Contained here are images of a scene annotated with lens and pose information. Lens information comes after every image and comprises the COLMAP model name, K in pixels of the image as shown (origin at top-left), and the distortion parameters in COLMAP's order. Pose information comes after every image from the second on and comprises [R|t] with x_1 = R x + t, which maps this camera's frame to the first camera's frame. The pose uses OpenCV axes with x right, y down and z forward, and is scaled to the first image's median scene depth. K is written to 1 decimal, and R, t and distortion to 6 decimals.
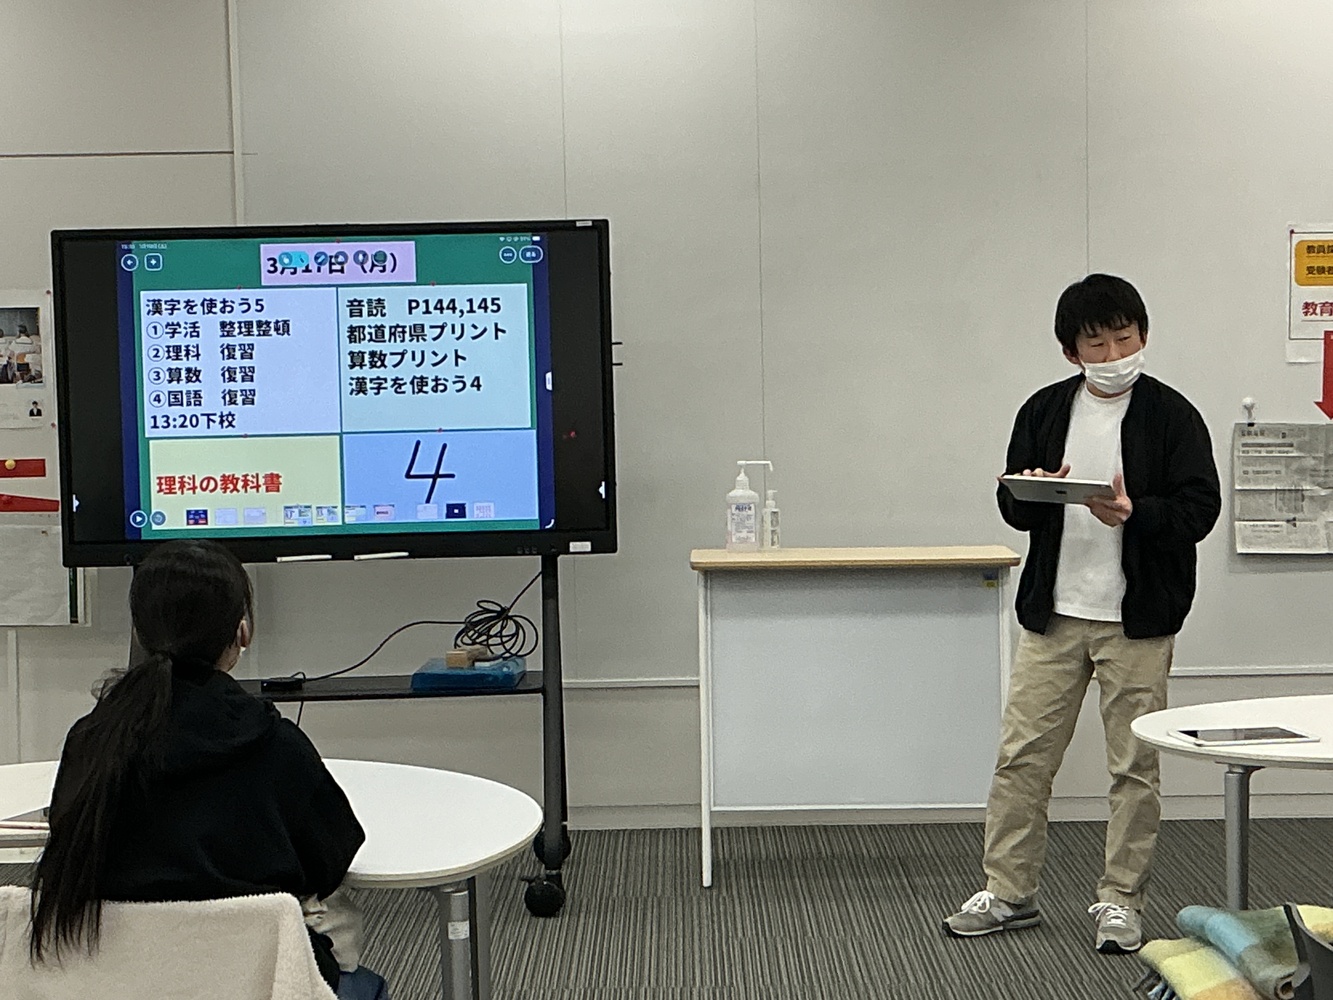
lens RADIAL K [[2639.0, 0, 666.5], [0, 2639.0, 500.0], [0, 0, 1]] dist [0.122720, -0.079475]
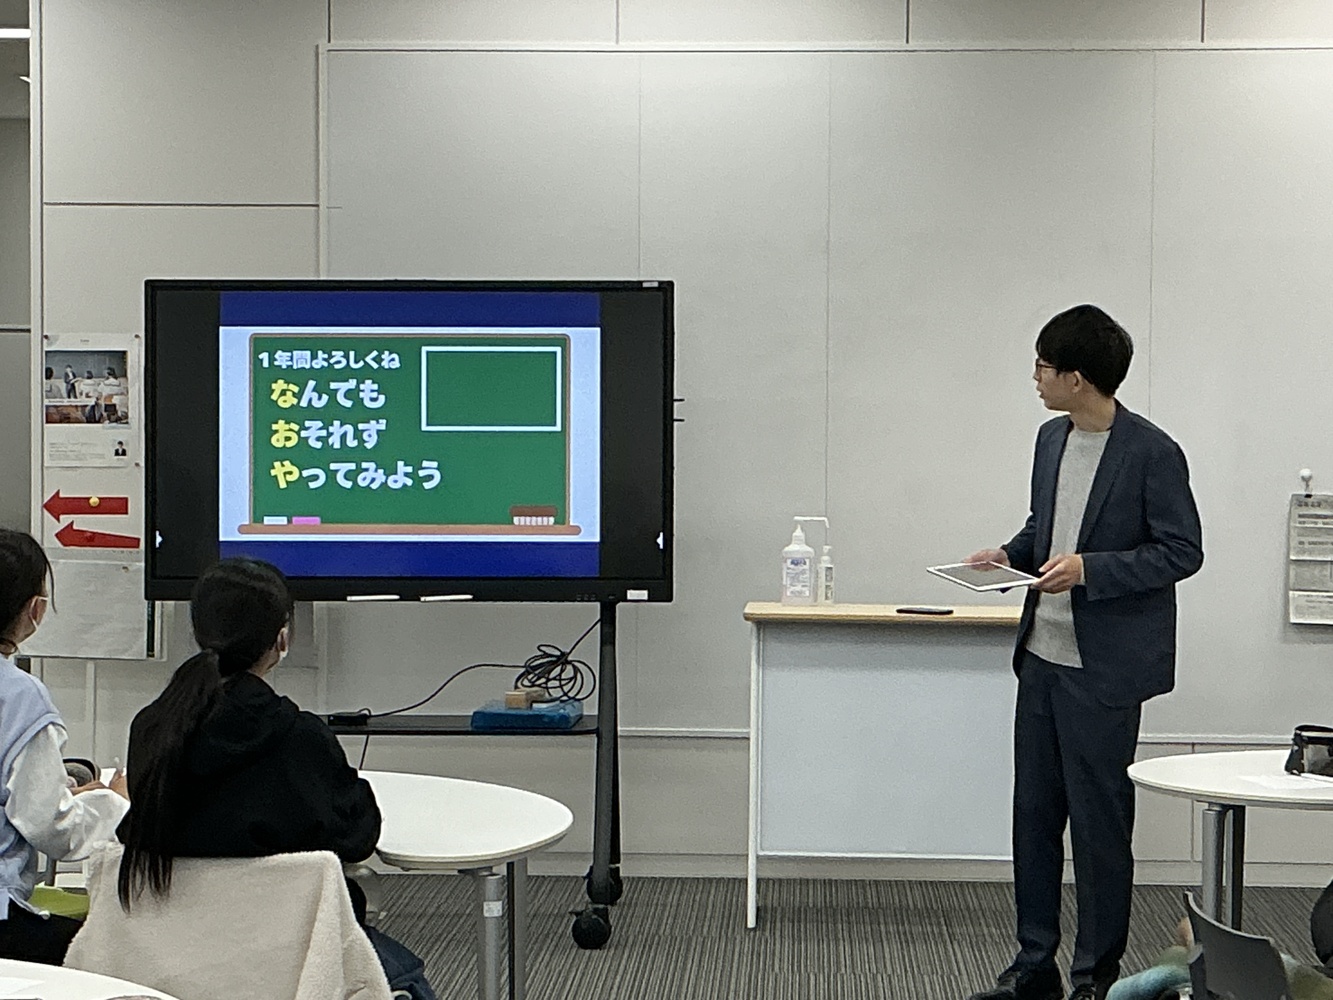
lens RADIAL K [[2958.8, 0, 666.5], [0, 2958.8, 500.0], [0, 0, 1]] dist [0.056981, 0.551387]
pose [[0.998720, 0.027508, -0.042453, 0.025957], [-0.028508, 0.999325, -0.023151, 0.006801], [0.041787, 0.024332, 0.998830, -0.154350]]
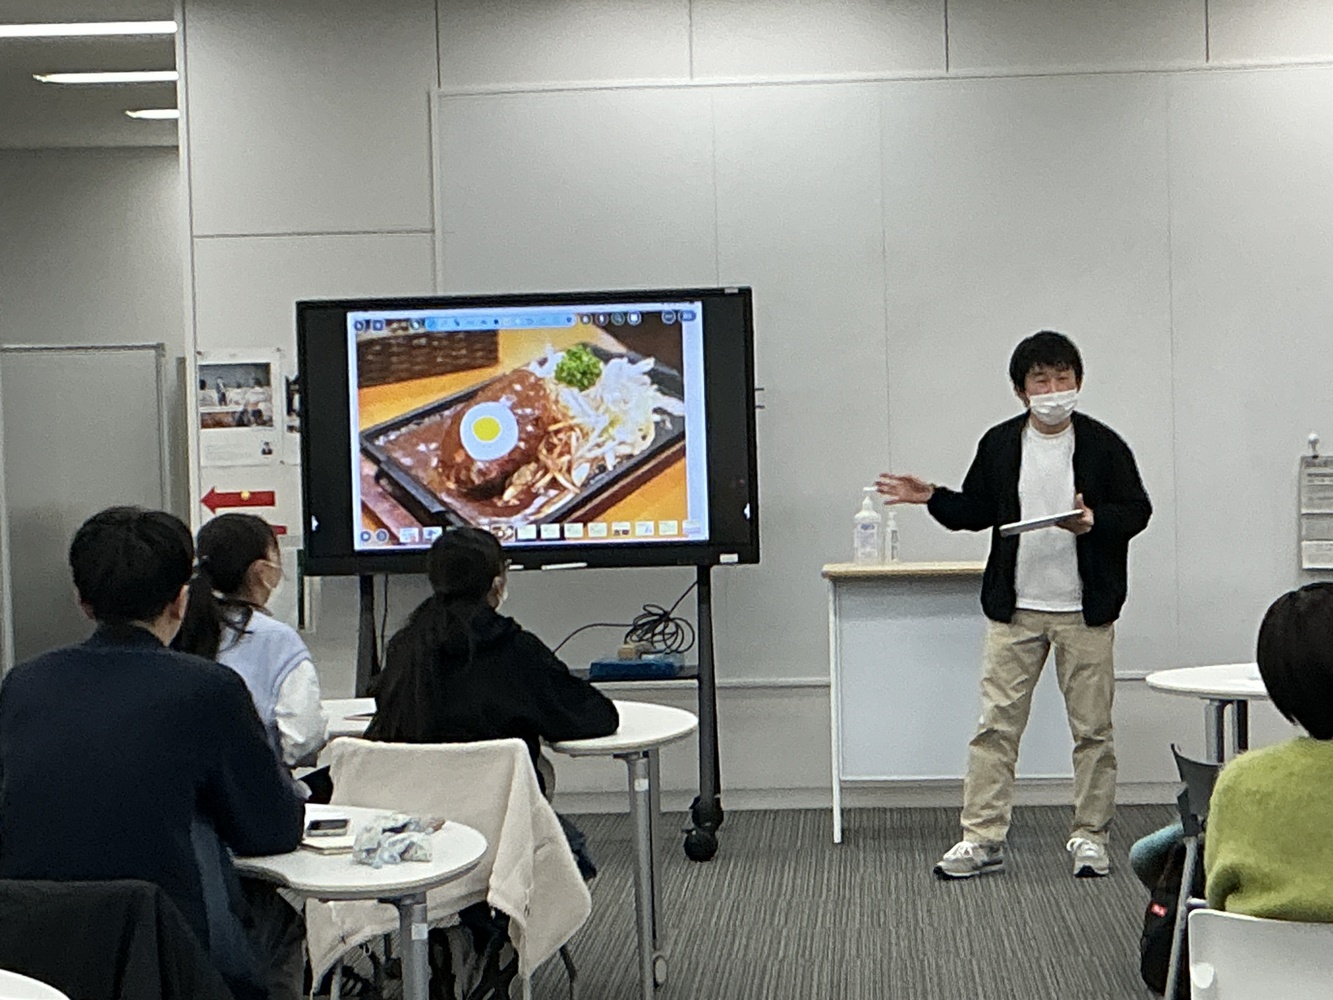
lens RADIAL K [[3195.0, 0, 667.7], [0, 3195.0, 450.1], [0, 0, 1]] dist [0.198756, -0.266207]
pose [[0.998403, -0.004916, -0.056276, 0.020631], [0.002613, 0.999159, -0.040918, 0.026861], [0.056429, 0.040705, 0.997576, -0.437094]]
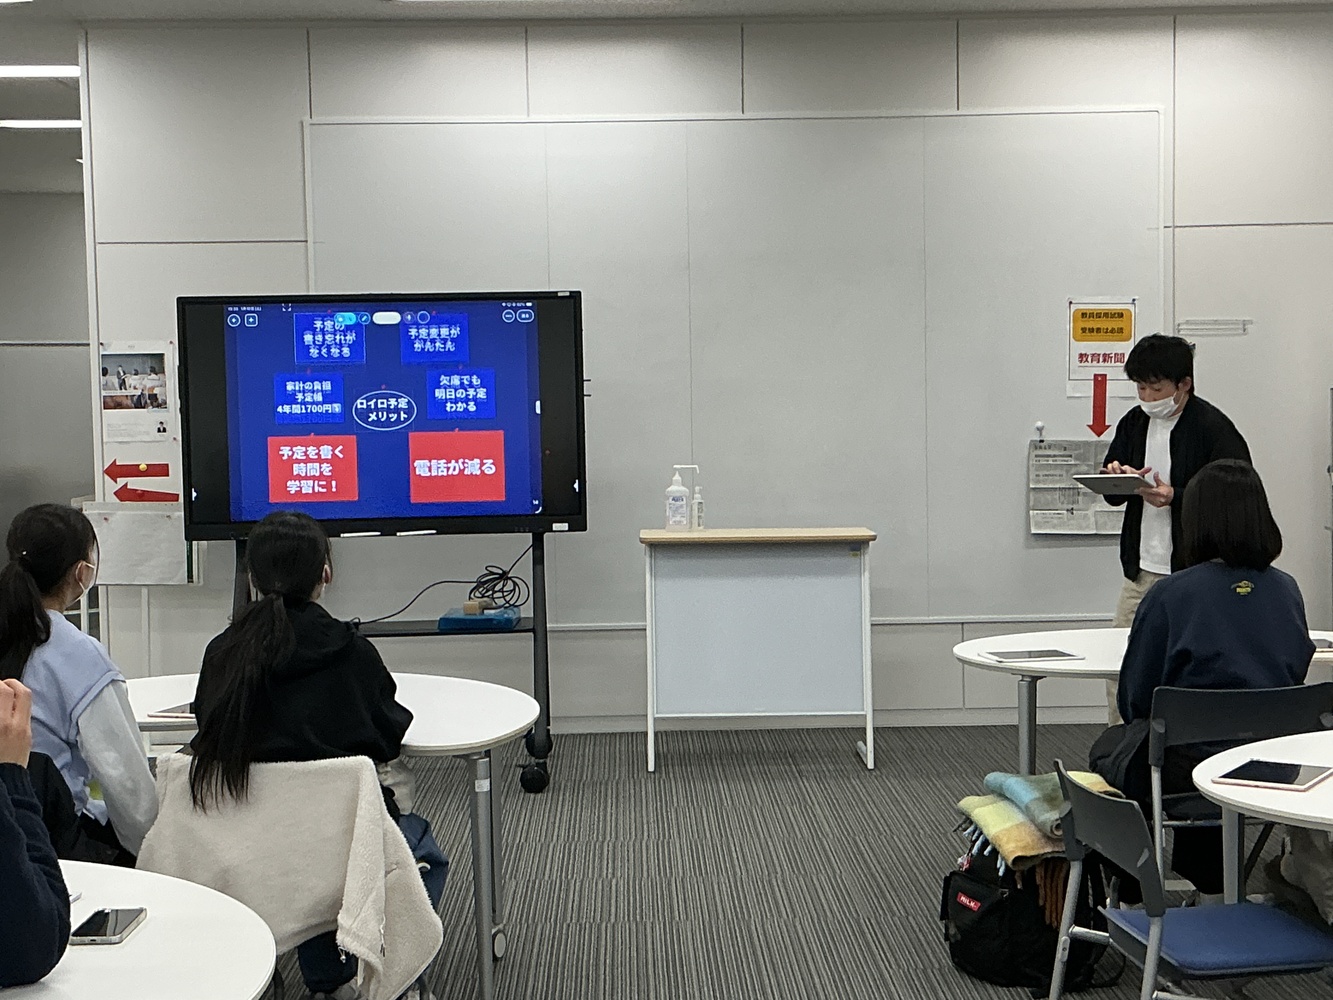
lens RADIAL K [[1979.4, 0, 666.5], [0, 1979.4, 500.0], [0, 0, 1]] dist [0.121563, -0.129901]
pose [[0.999648, 0.001908, 0.026477, -0.004326], [-0.001835, 0.999994, -0.002797, 0.006197], [-0.026482, 0.002747, 0.999646, -0.039915]]
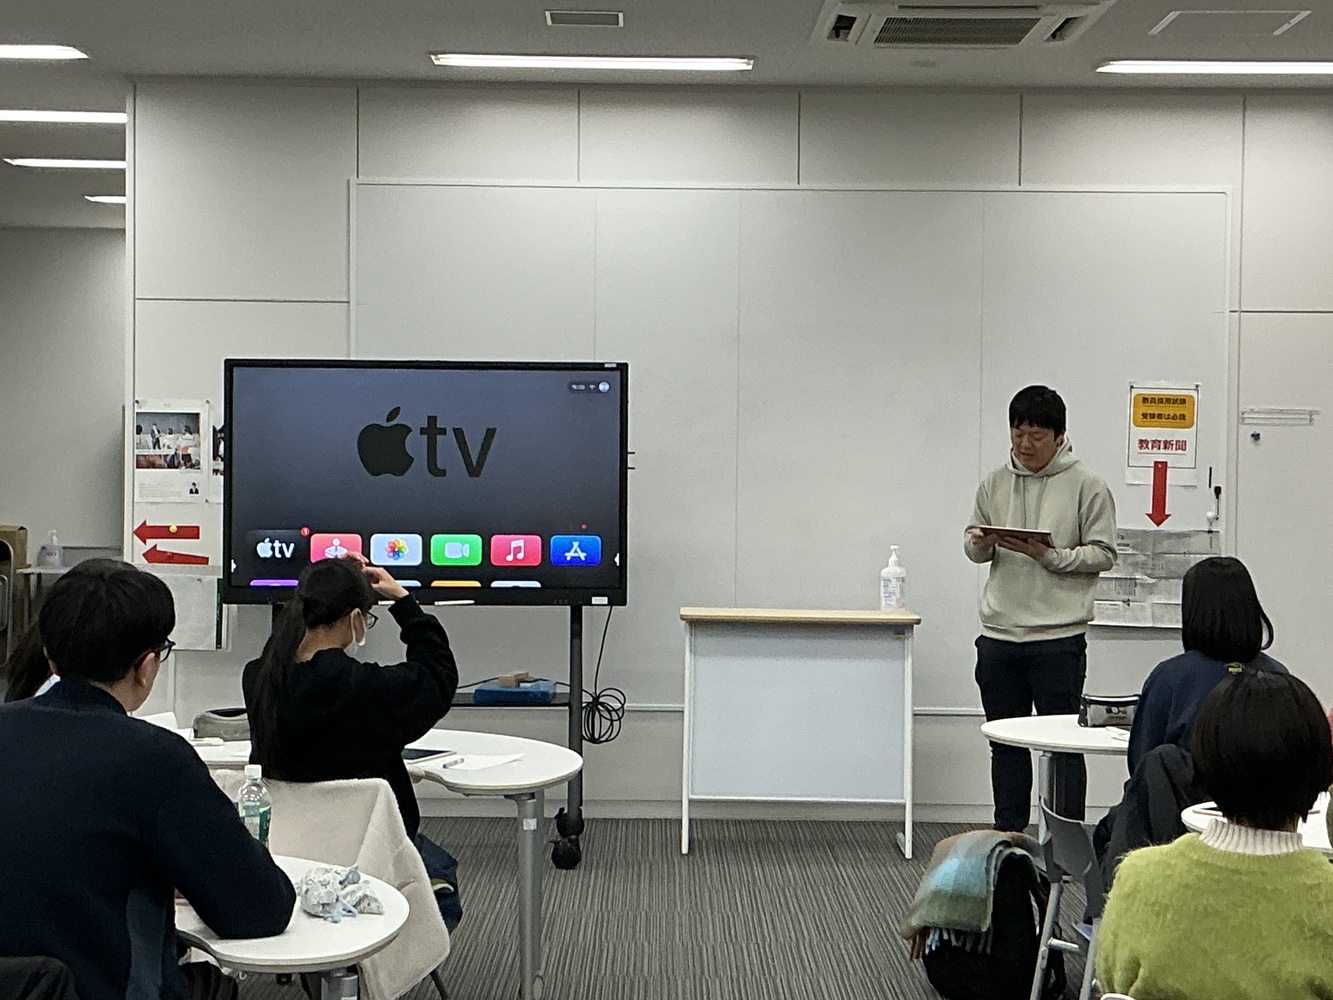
lens RADIAL K [[2412.0, 0, 666.5], [0, 2412.0, 500.0], [0, 0, 1]] dist [0.080883, 0.186652]
pose [[0.999460, 0.031966, 0.007600, -0.008957], [-0.031644, 0.998727, -0.039280, 0.013071], [-0.008846, 0.039019, 0.999199, -0.241287]]
